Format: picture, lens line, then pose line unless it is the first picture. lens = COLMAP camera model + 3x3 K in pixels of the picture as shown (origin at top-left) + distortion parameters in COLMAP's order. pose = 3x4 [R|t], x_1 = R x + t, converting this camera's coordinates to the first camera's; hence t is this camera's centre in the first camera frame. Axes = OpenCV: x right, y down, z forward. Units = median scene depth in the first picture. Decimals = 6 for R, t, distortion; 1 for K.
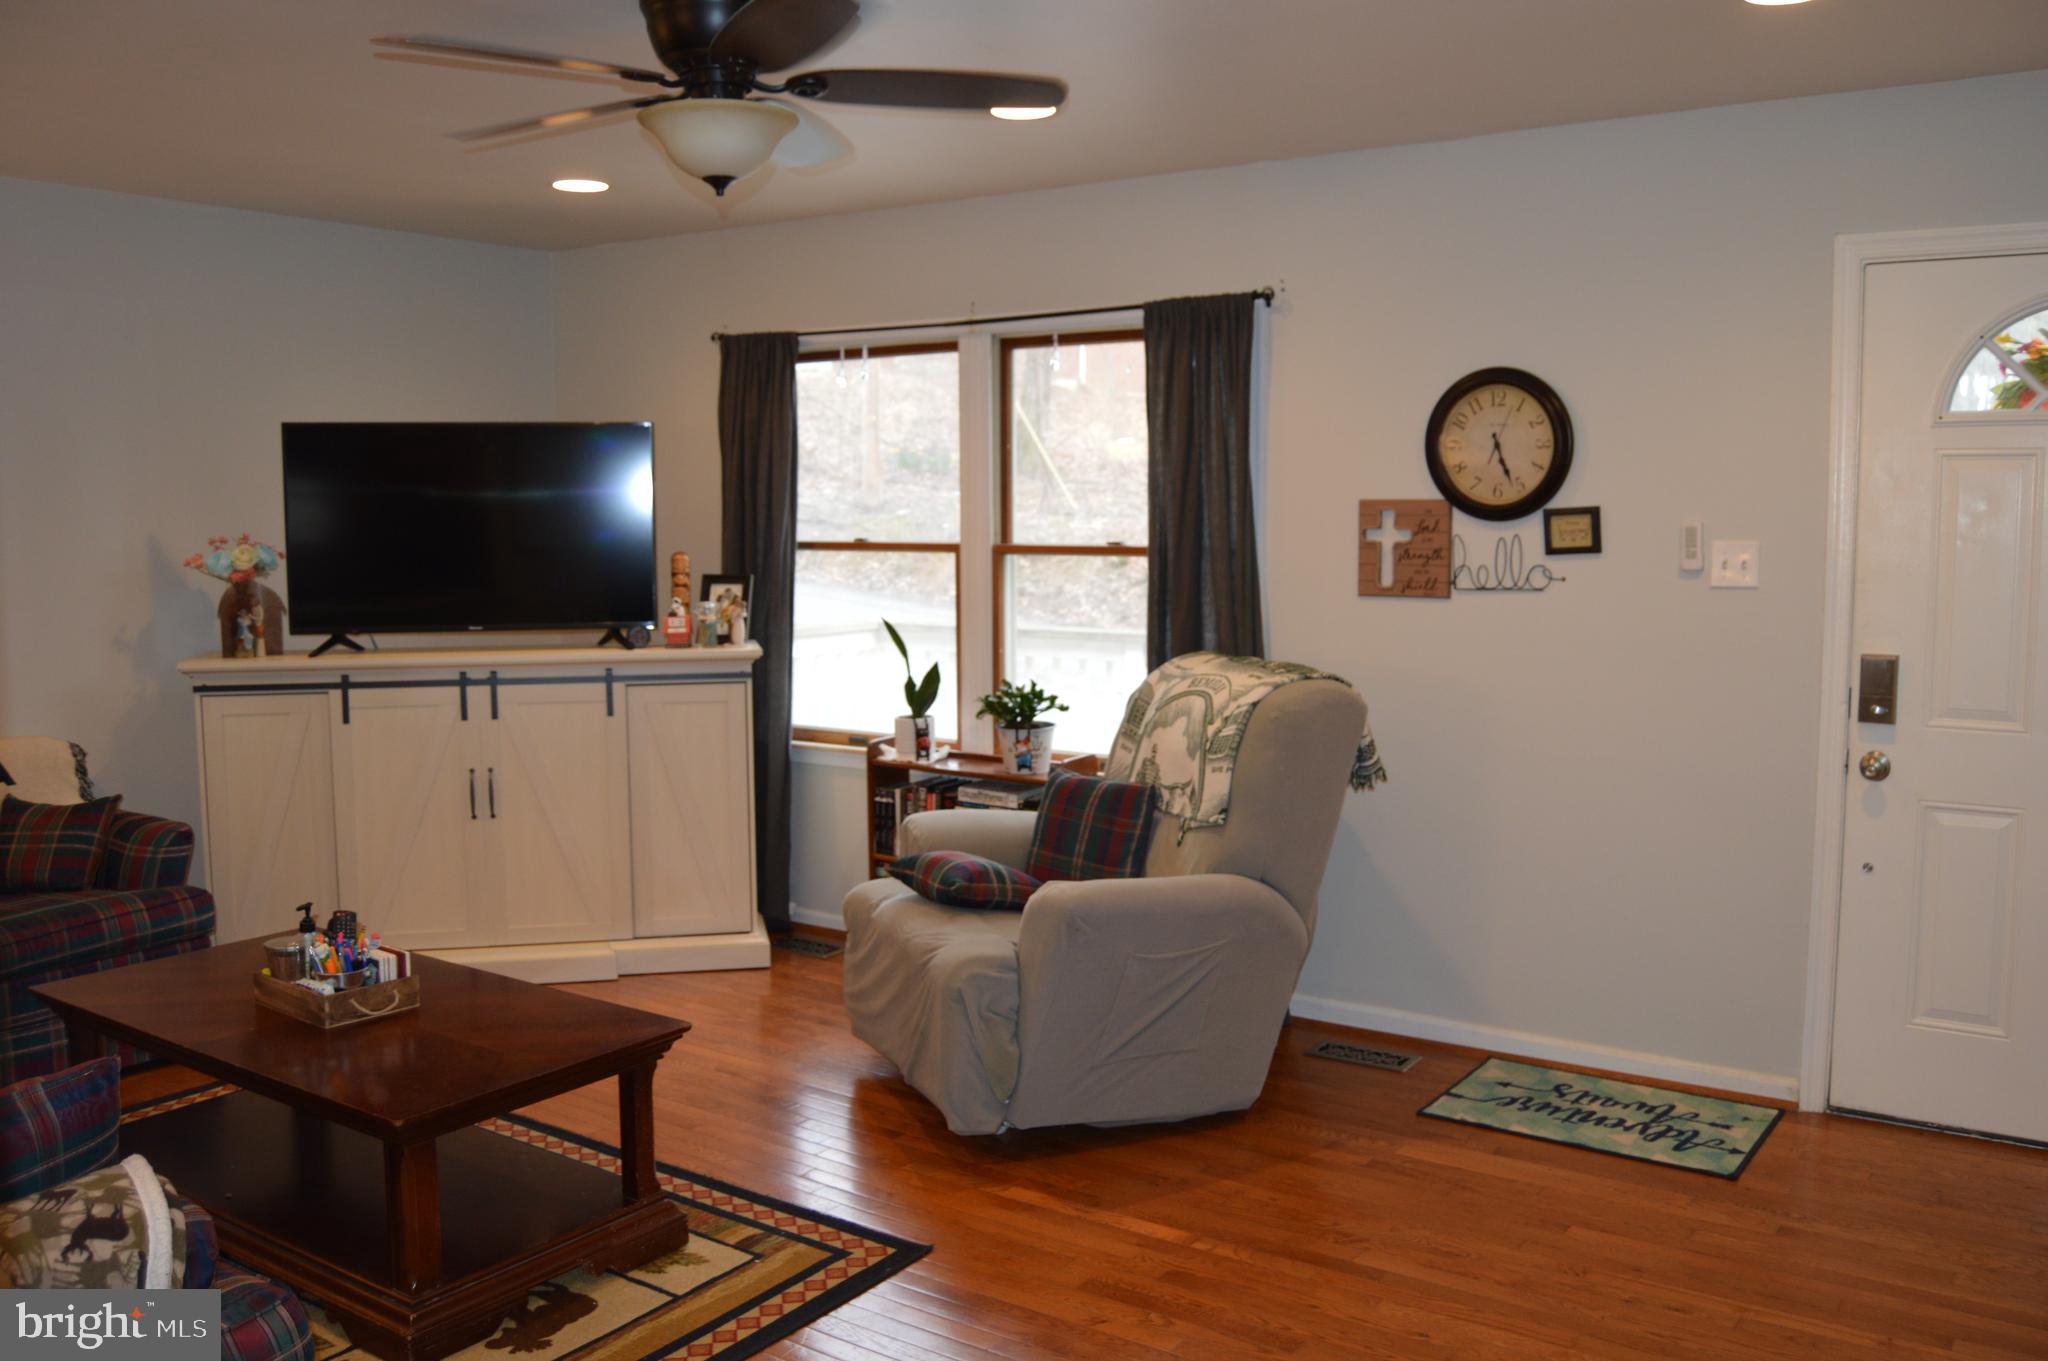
lens RADIAL K [[1684.5, 0, 1026.7], [0, 1684.5, 671.4], [0, 0, 1]] dist [-0.081823, 0.012656]
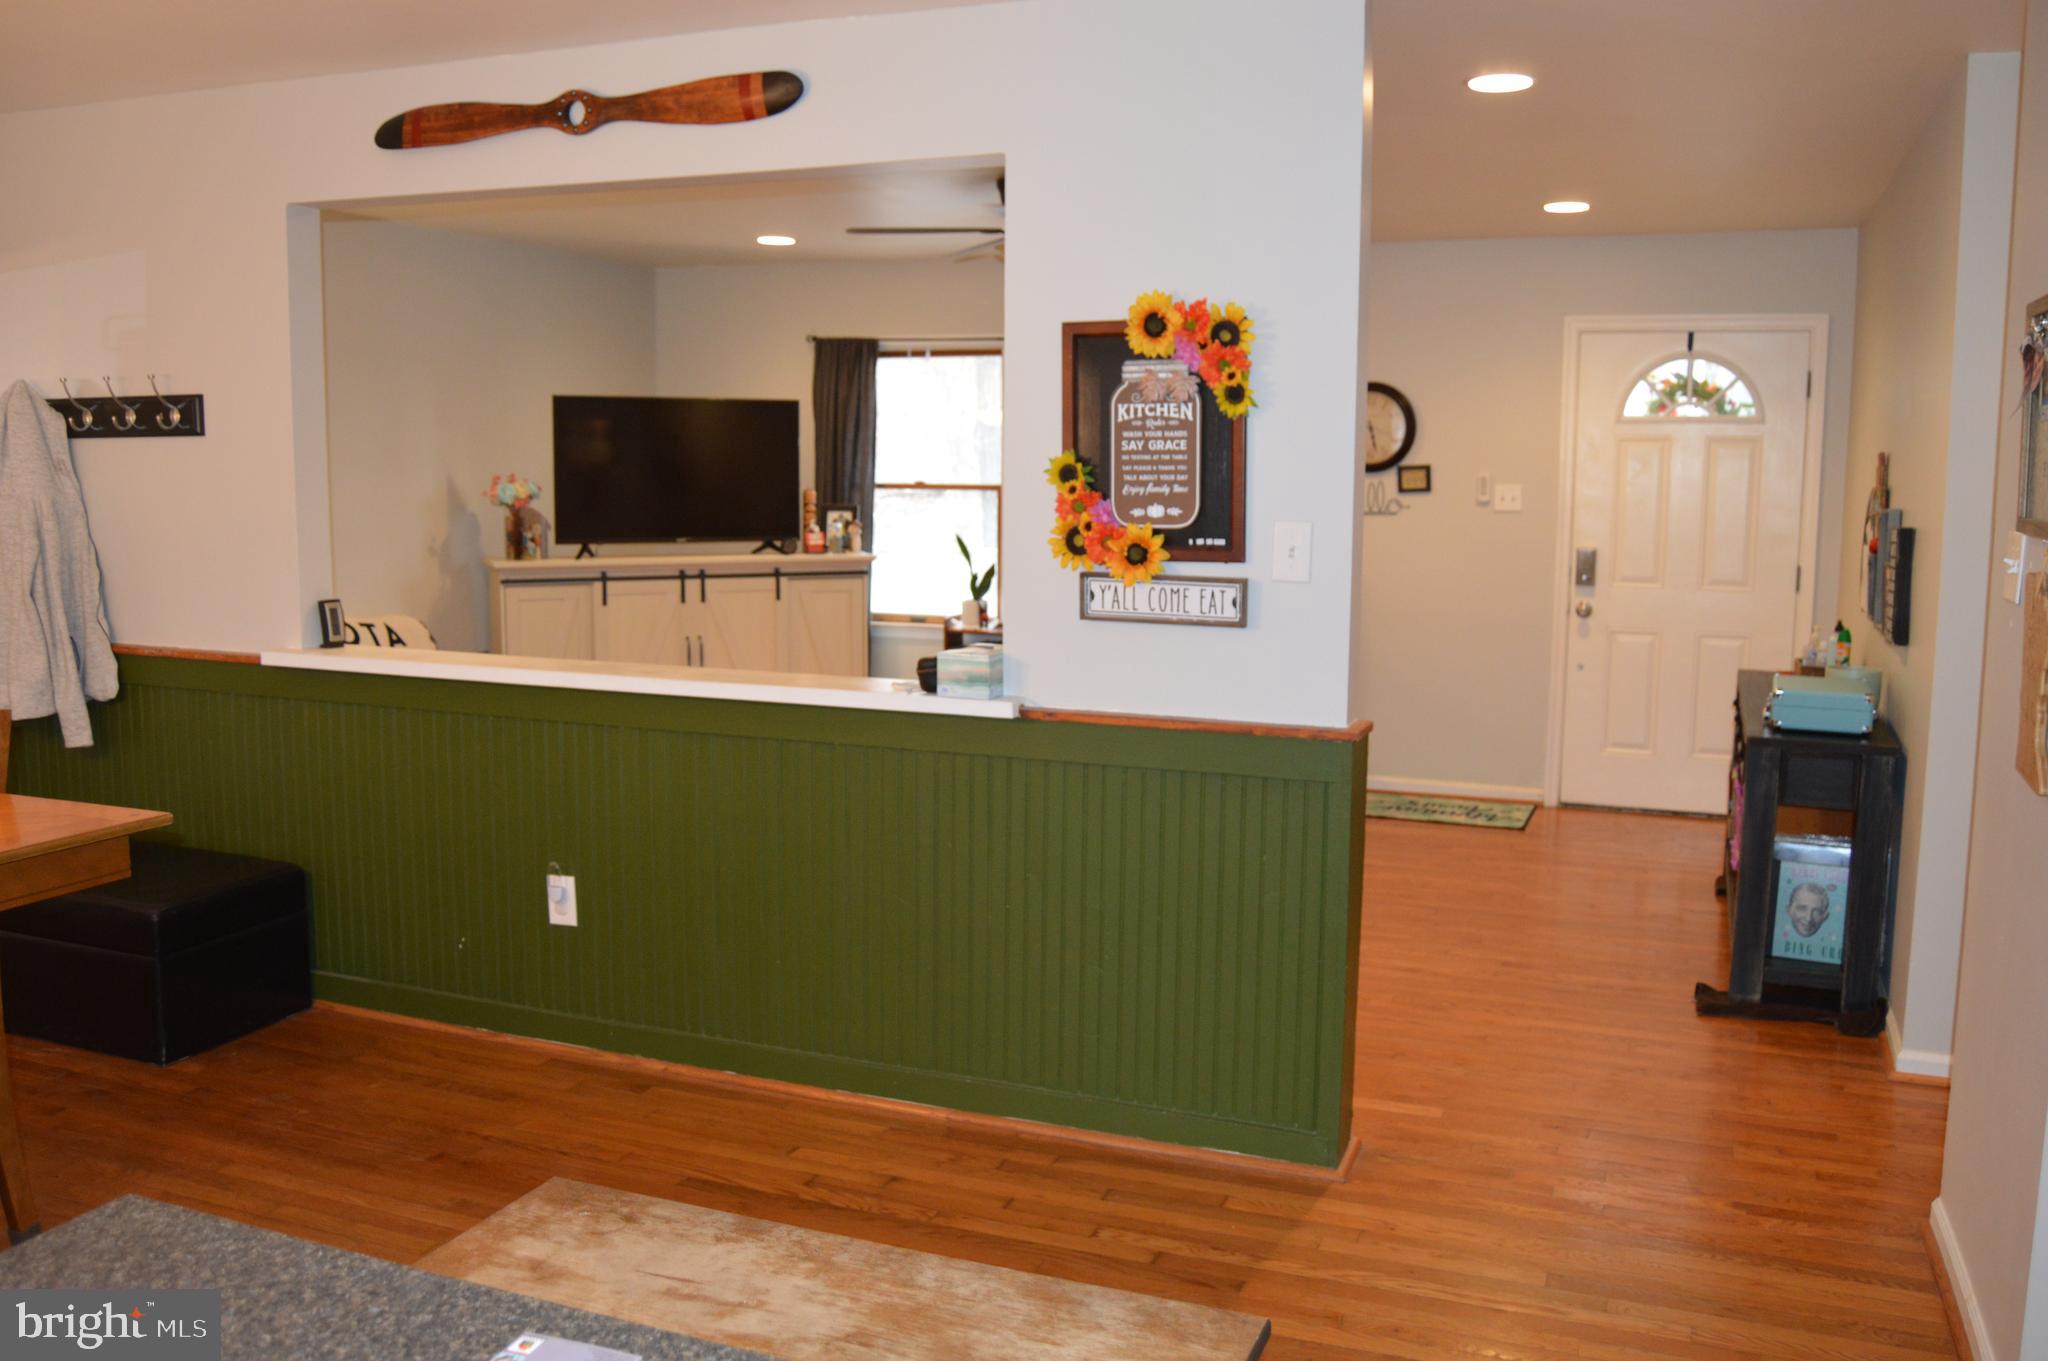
lens RADIAL K [[1684.5, 0, 1027.3], [0, 1684.5, 674.2], [0, 0, 1]] dist [-0.081823, 0.012656]
pose [[0.973896, -0.016878, 0.226367, -0.420842], [0.010449, 0.999508, 0.029572, 0.056930], [-0.226755, -0.026435, 0.973593, -0.548663]]
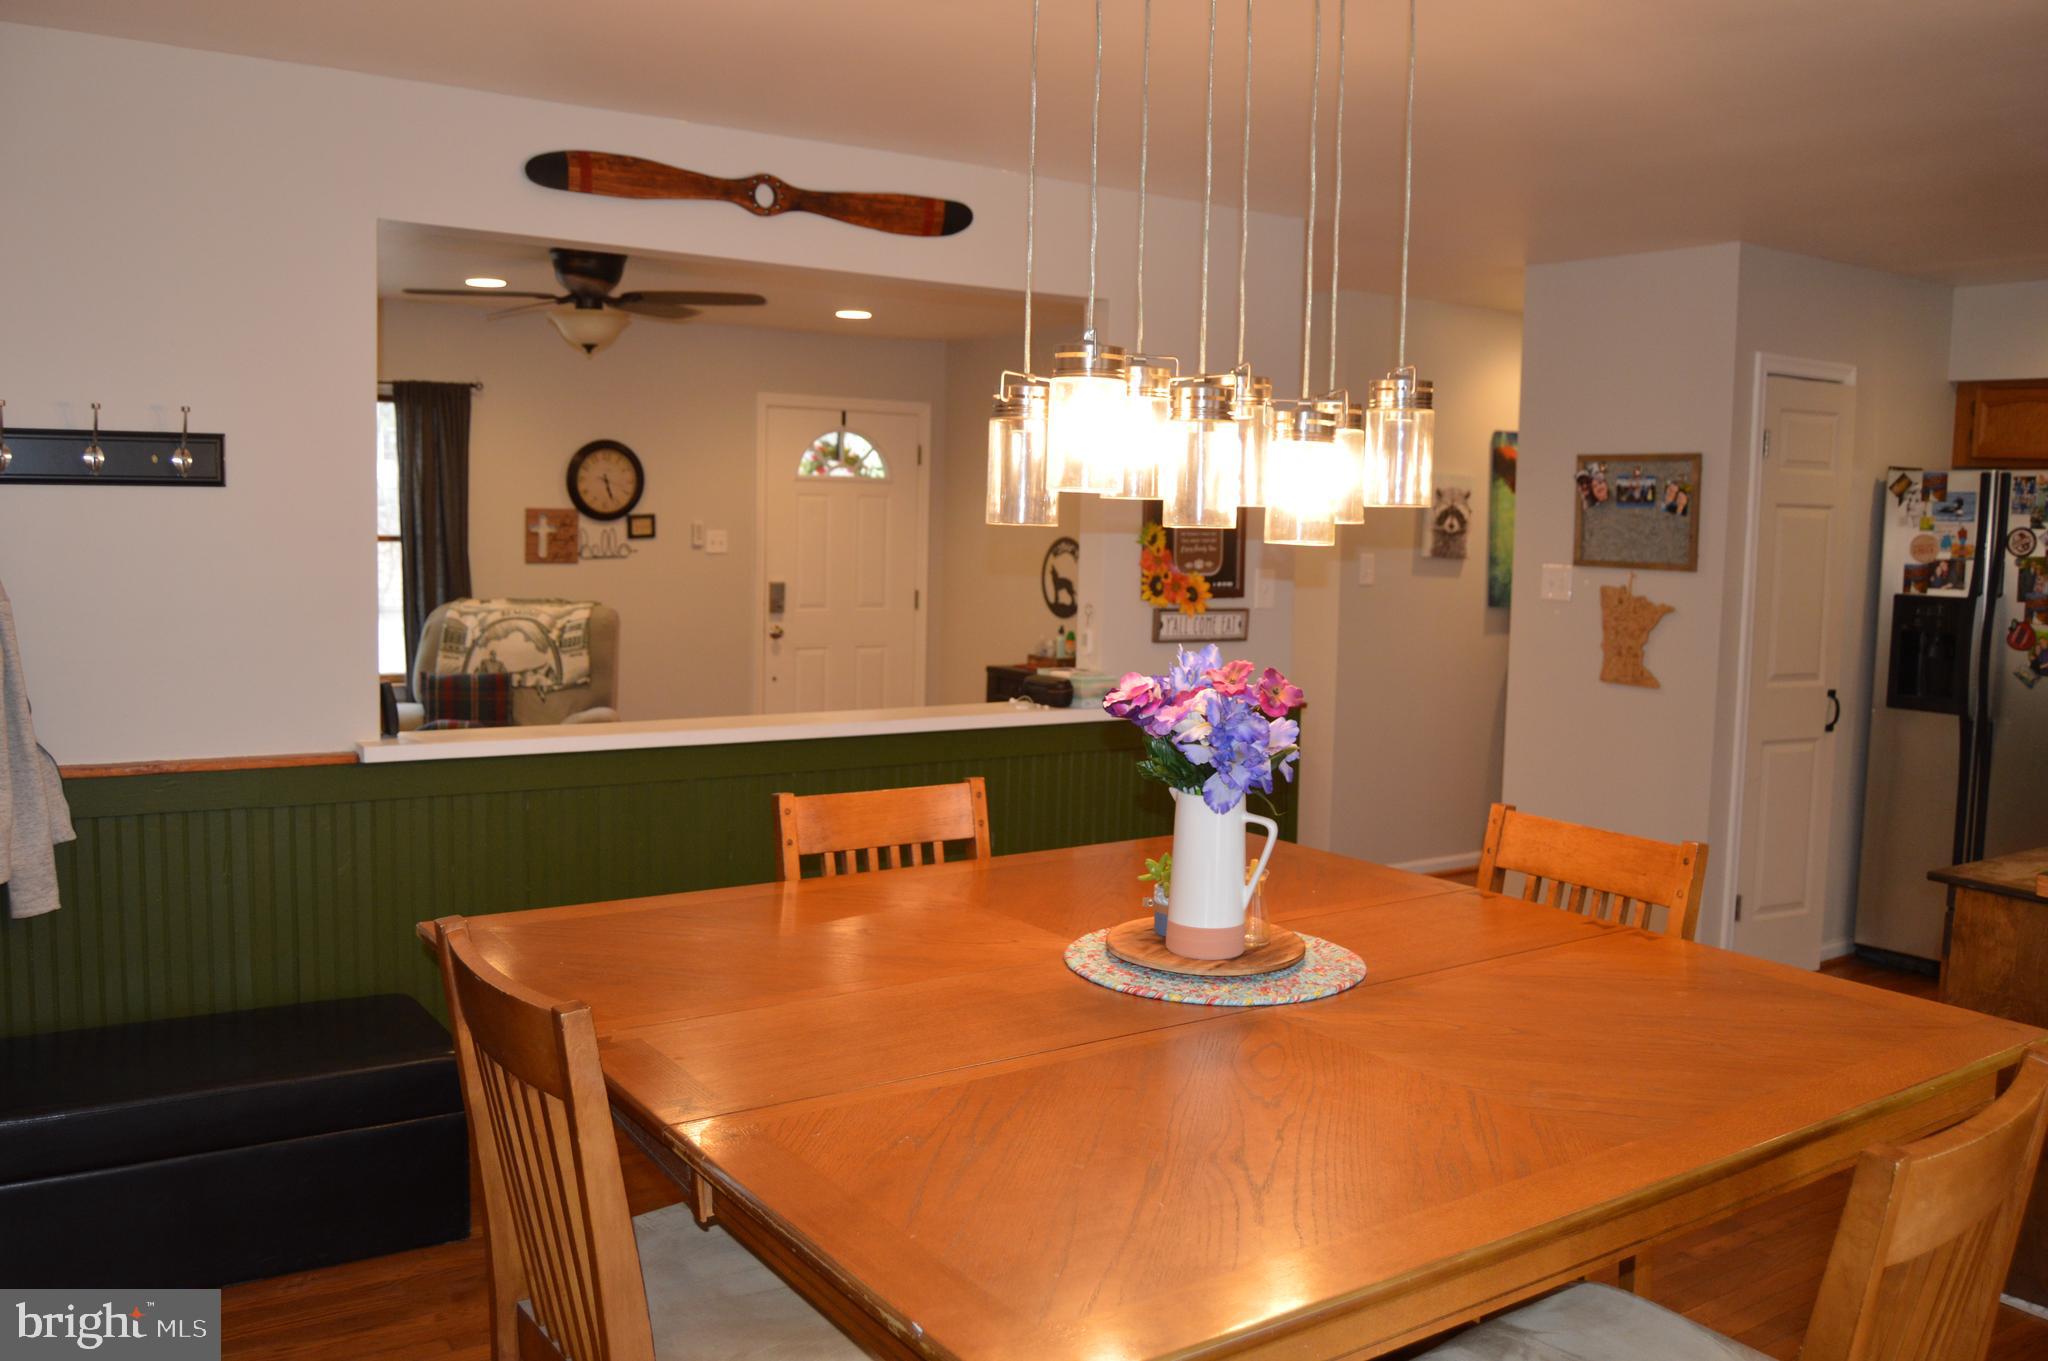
lens RADIAL K [[1684.5, 0, 1018.2], [0, 1684.5, 686.4], [0, 0, 1]] dist [-0.081823, 0.012656]
pose [[0.367256, -0.081353, 0.926555, -1.245055], [0.067297, 0.995881, 0.060766, 0.011801], [-0.927682, 0.040037, 0.371218, -0.119282]]
